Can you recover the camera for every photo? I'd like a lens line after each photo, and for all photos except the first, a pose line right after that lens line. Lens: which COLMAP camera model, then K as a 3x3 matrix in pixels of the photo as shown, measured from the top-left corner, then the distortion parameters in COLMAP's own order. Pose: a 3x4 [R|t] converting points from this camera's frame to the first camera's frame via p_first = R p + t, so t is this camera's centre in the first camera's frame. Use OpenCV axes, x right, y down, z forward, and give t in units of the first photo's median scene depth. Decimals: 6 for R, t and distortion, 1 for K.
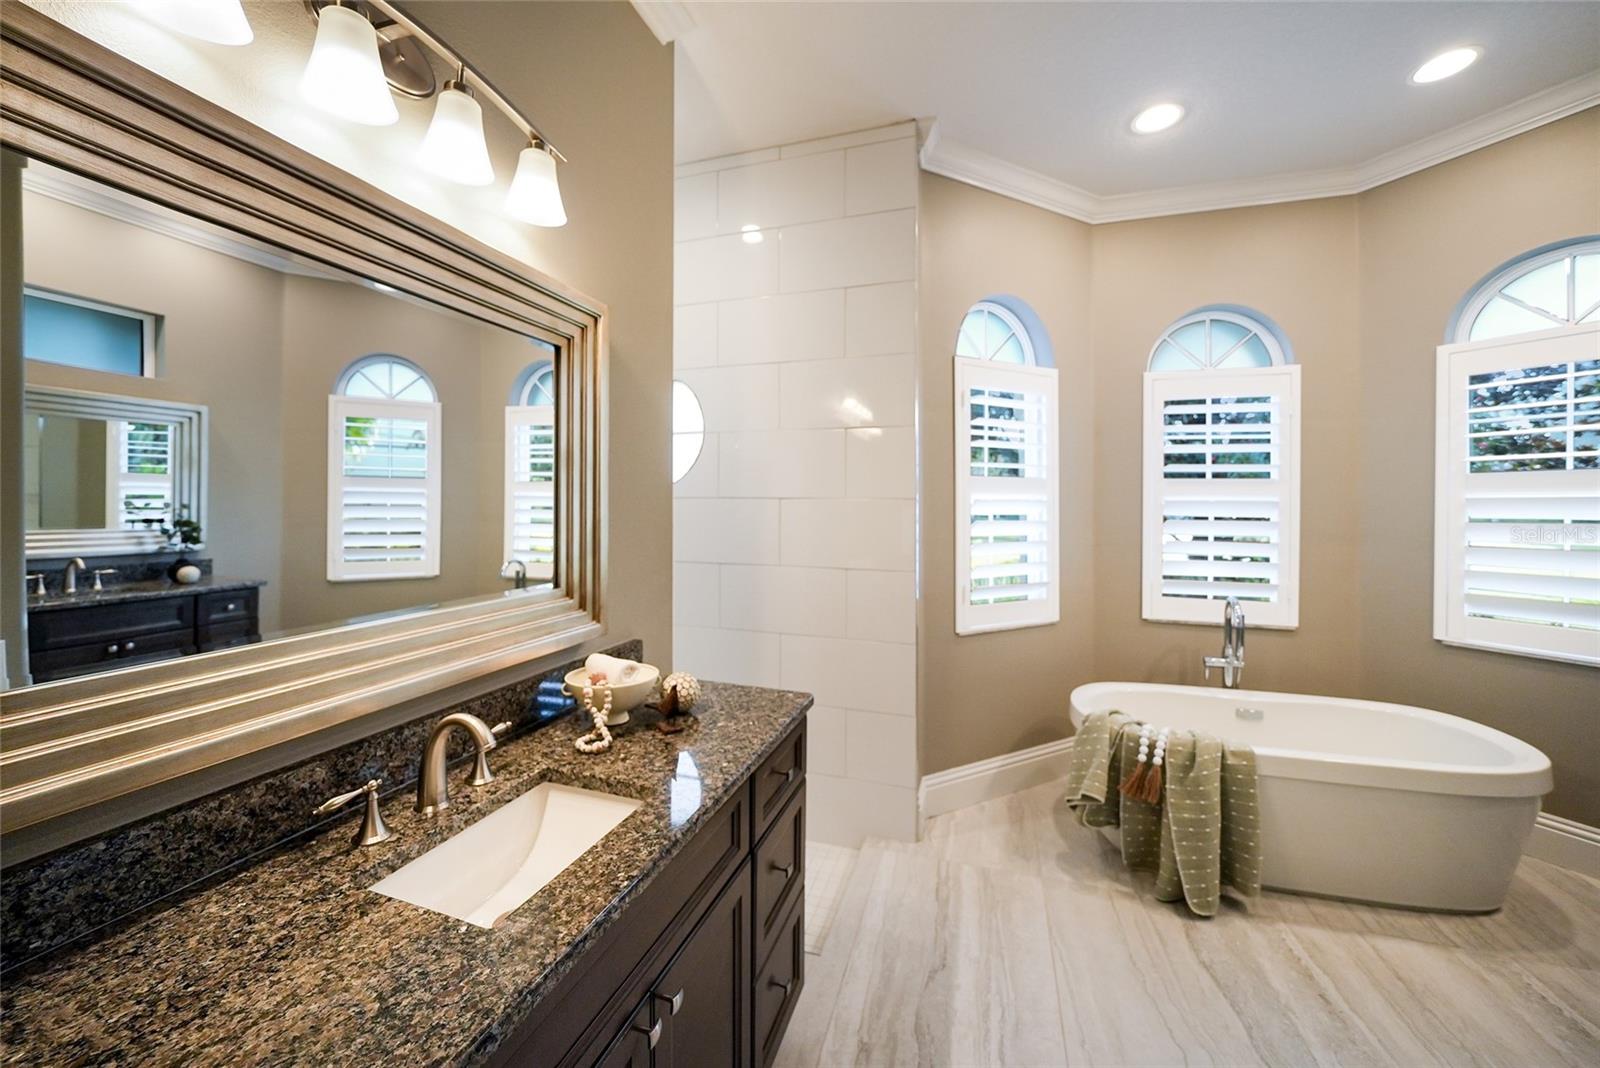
lens RADIAL K [[589.4, 0, 801.3], [0, 589.4, 513.6], [0, 0, 1]] dist [-0.012782, -0.000052]
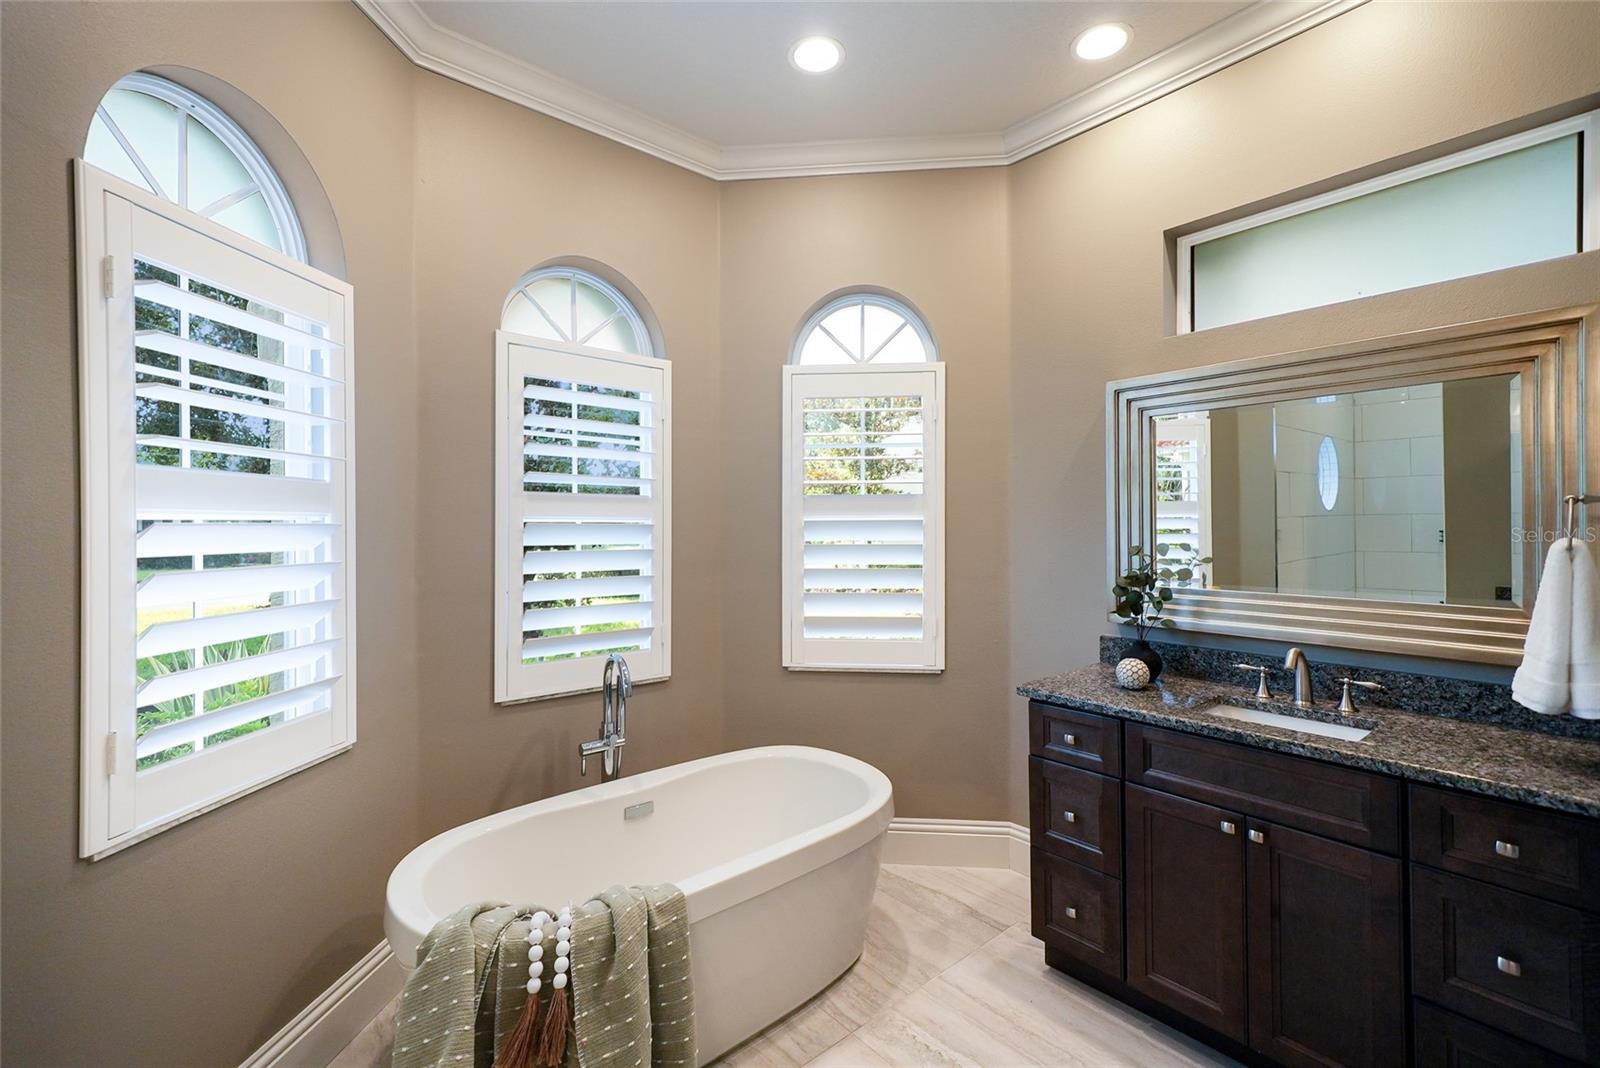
lens RADIAL K [[697.0, 0, 802.0], [0, 697.0, 518.5], [0, 0, 1]] dist [-0.002458, 0.006473]
pose [[0.532279, 0.006241, 0.846546, 0.116861], [0.013213, 0.999790, -0.015679, -0.011741], [-0.846466, 0.019531, 0.532084, 0.324486]]
